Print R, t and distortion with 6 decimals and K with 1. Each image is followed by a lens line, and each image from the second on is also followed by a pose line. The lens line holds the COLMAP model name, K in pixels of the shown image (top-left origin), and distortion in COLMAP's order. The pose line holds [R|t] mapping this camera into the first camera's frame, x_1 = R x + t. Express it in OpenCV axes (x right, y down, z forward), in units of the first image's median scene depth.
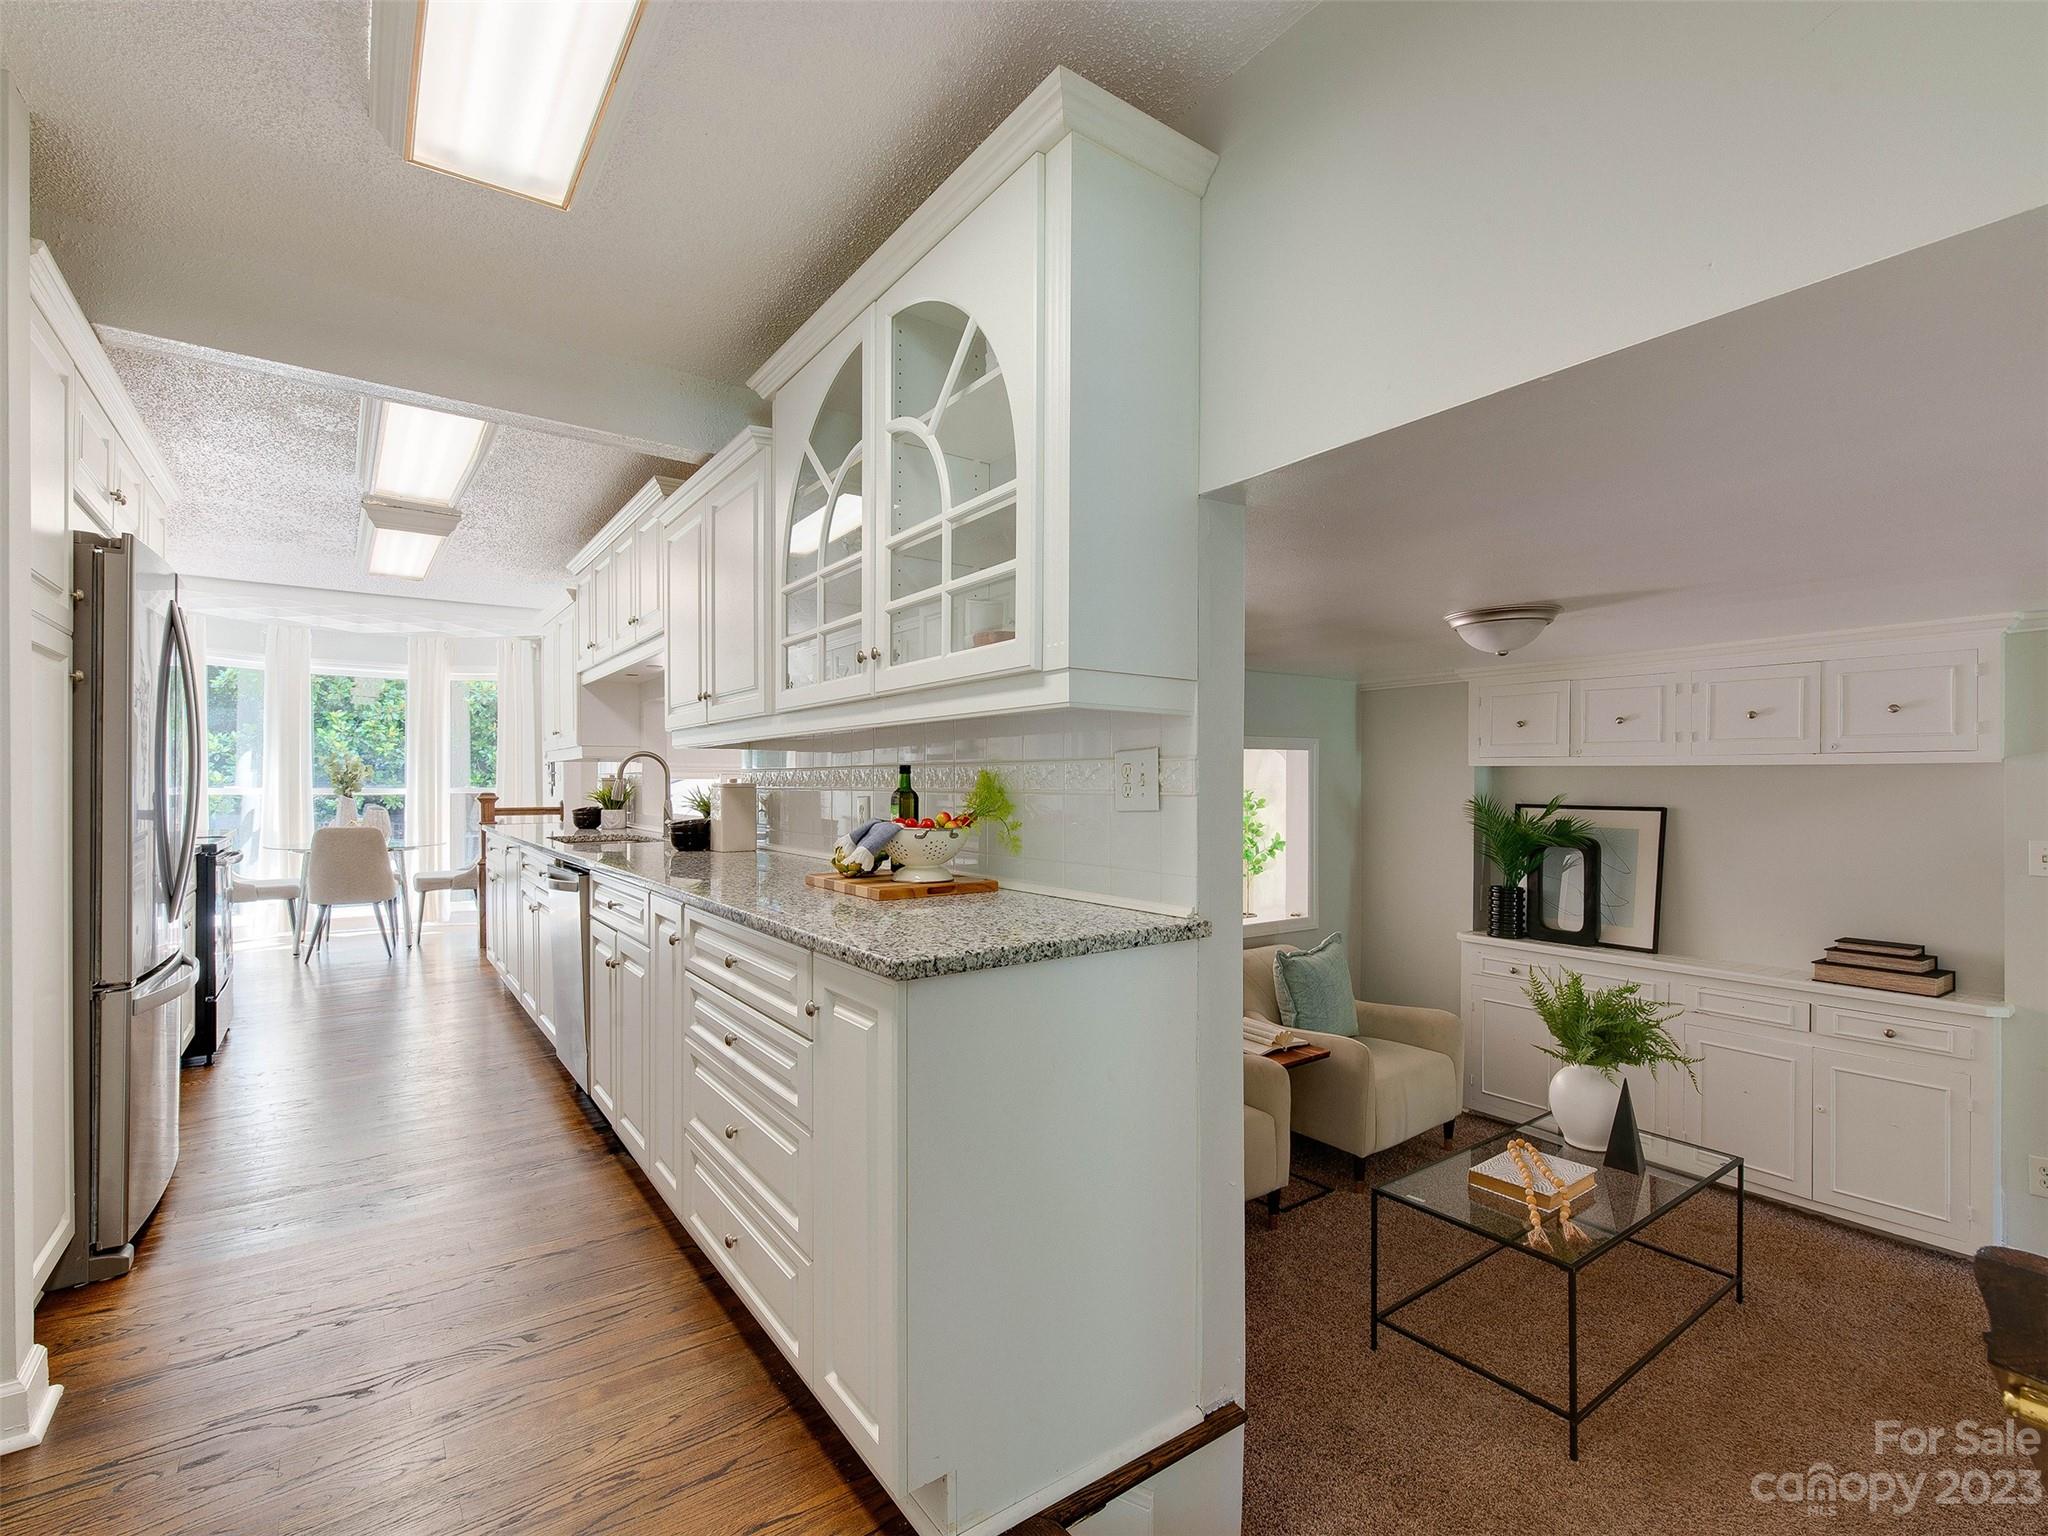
lens RADIAL K [[943.9, 0, 1043.5], [0, 943.9, 786.3], [0, 0, 1]] dist [-0.001982, -0.000491]
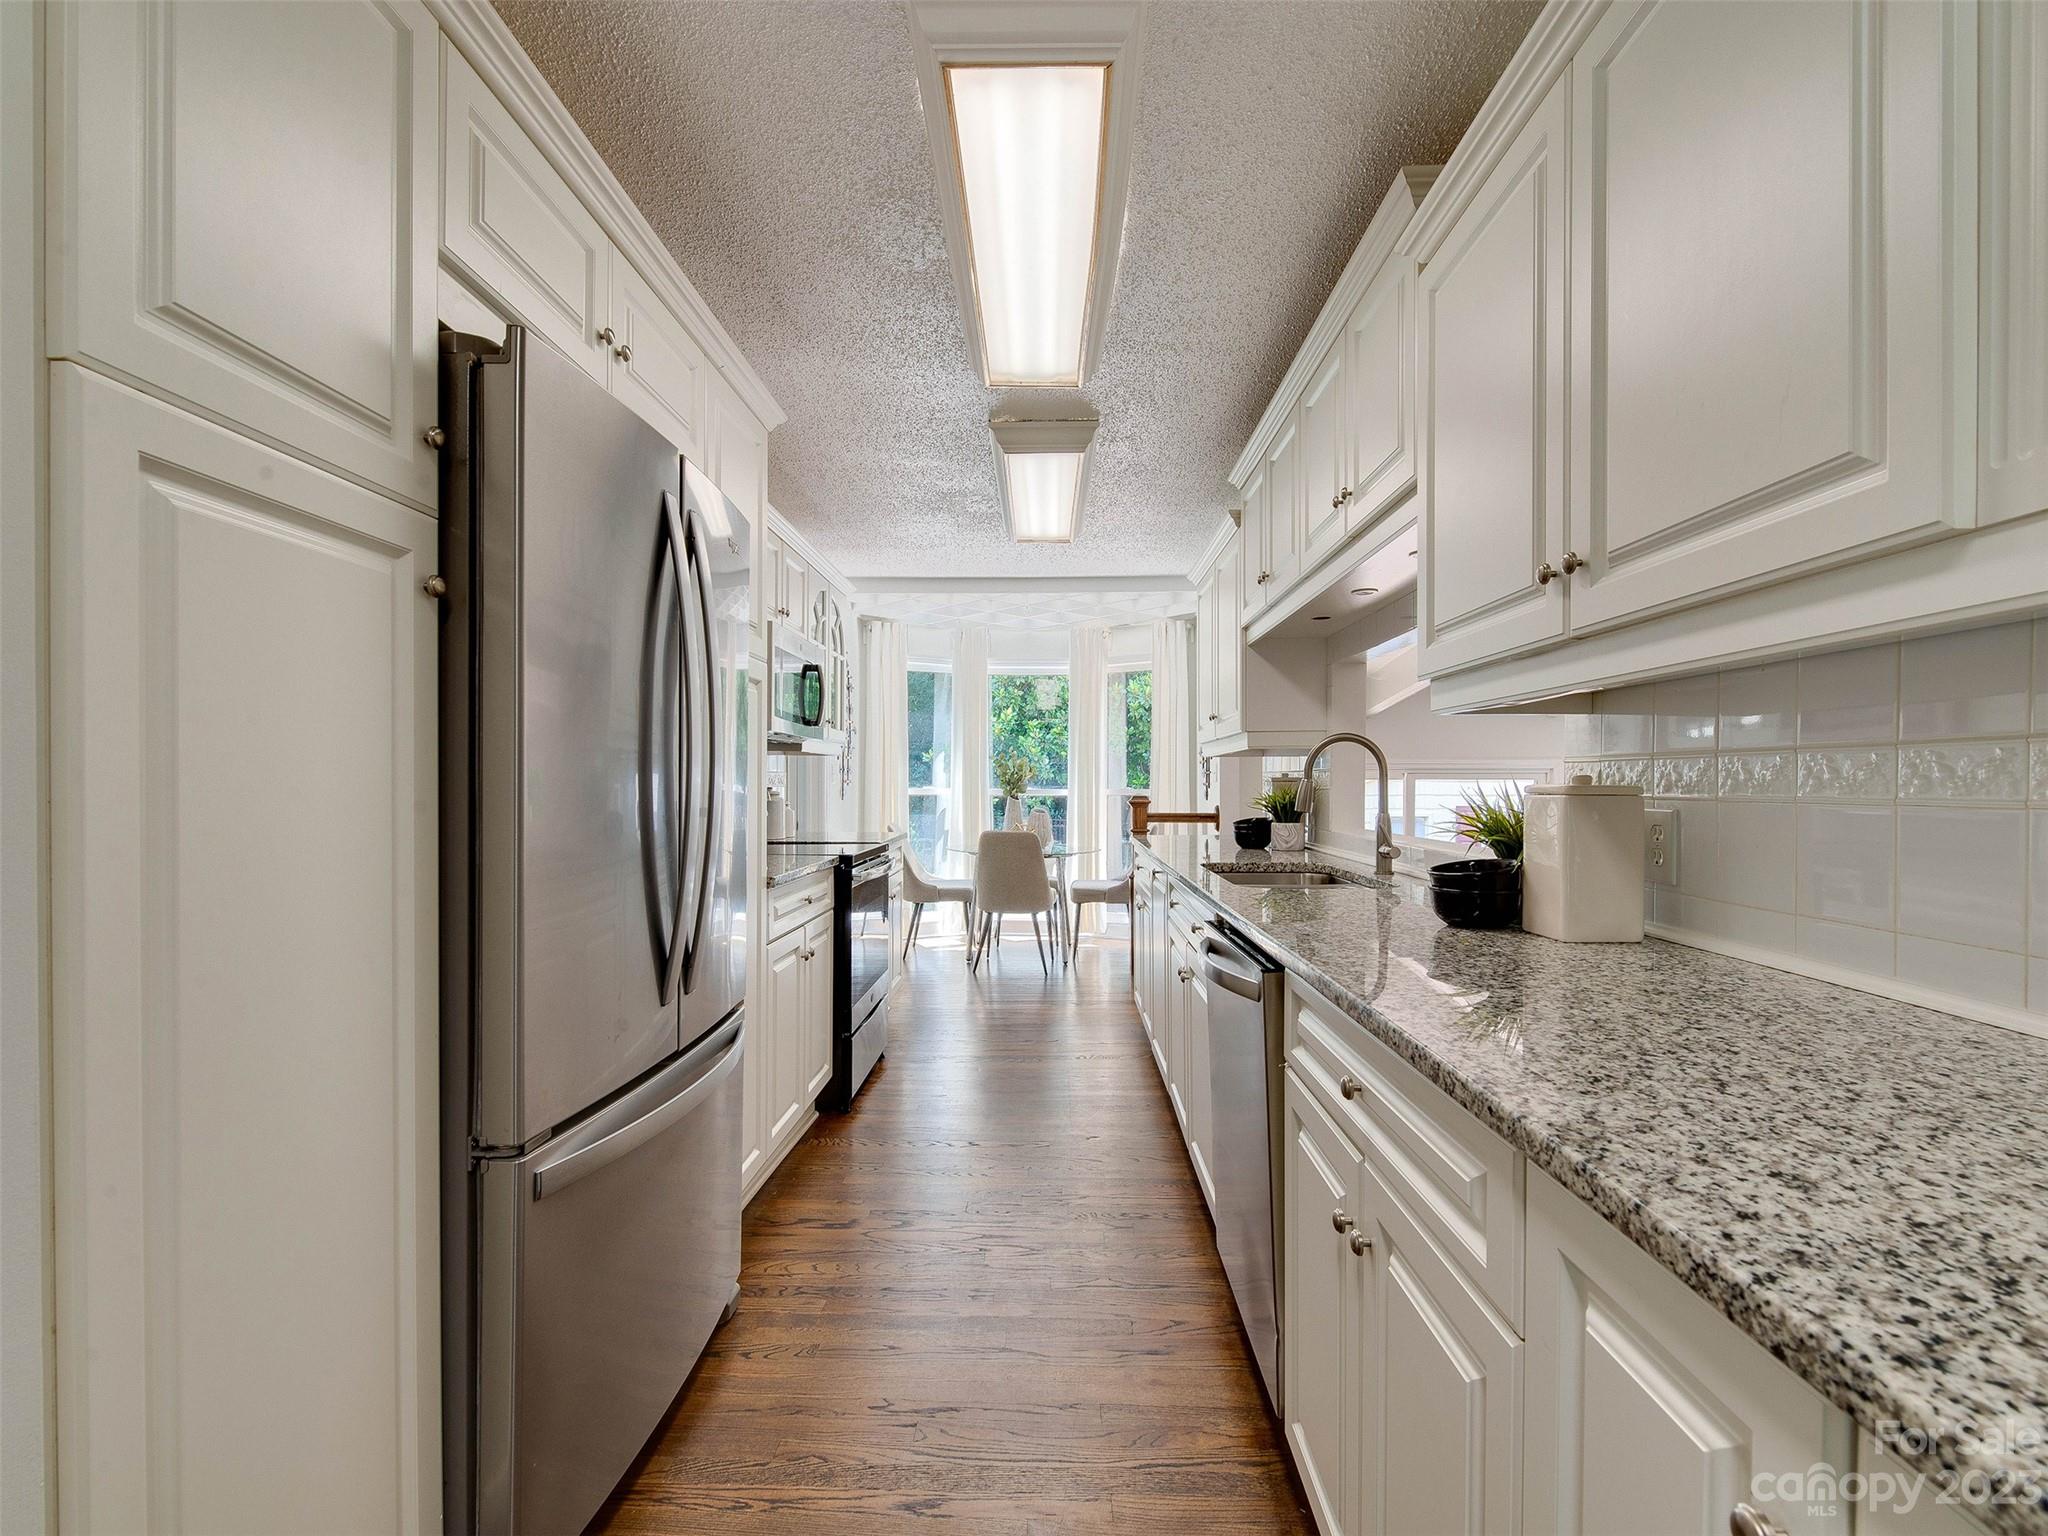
lens RADIAL K [[943.9, 0, 1043.5], [0, 943.9, 786.3], [0, 0, 1]] dist [-0.001982, -0.000491]
pose [[0.796616, 0.002845, -0.604480, -0.167950], [-0.004070, 0.999992, -0.000656, -0.000914], [0.604473, 0.002983, 0.796620, 0.316037]]
